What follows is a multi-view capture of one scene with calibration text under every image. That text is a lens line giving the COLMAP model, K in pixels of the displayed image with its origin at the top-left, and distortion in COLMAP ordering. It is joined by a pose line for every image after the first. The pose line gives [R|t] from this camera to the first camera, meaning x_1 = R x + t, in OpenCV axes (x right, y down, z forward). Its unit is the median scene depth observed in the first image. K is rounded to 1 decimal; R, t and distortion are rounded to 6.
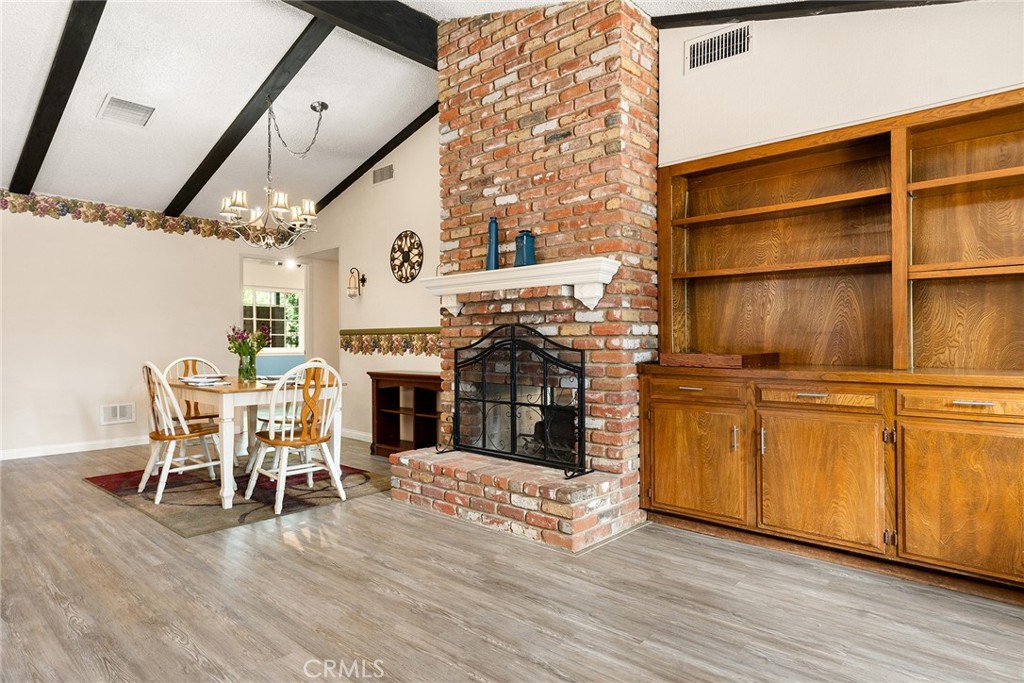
lens RADIAL K [[582.6, 0, 515.6], [0, 582.6, 340.1], [0, 0, 1]] dist [-0.008084, -0.000557]
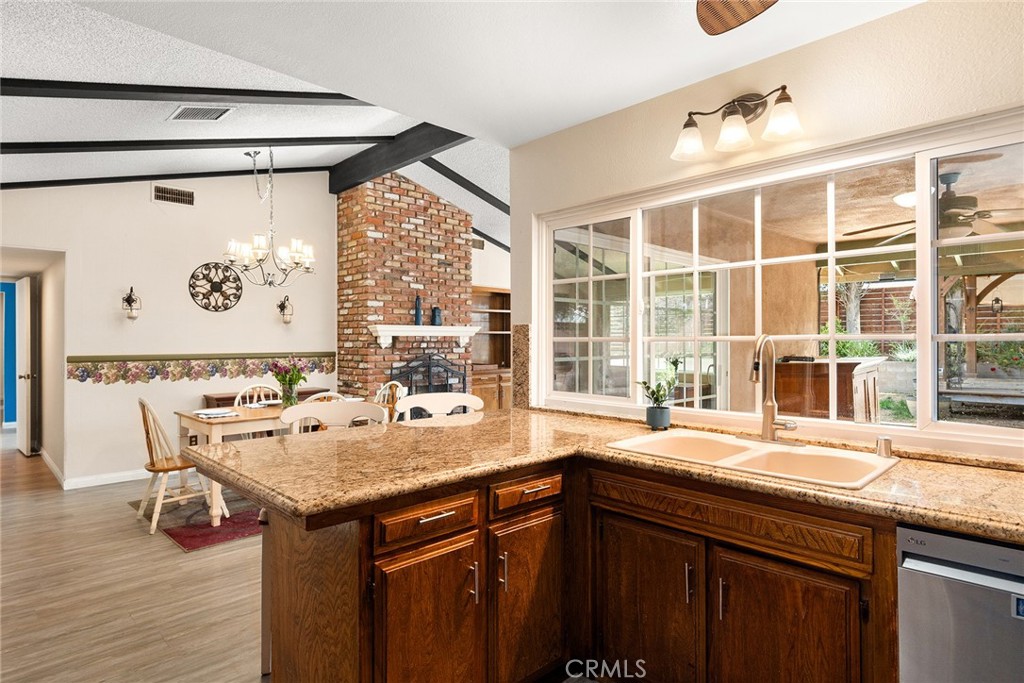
lens RADIAL K [[558.5, 0, 515.3], [0, 558.5, 340.9], [0, 0, 1]] dist [0.004919, -0.000455]
pose [[0.057004, 0.001473, 0.998373, -1.635174], [-0.002424, 0.999996, -0.001337, -0.061072], [-0.998371, -0.002344, 0.057008, 0.544163]]
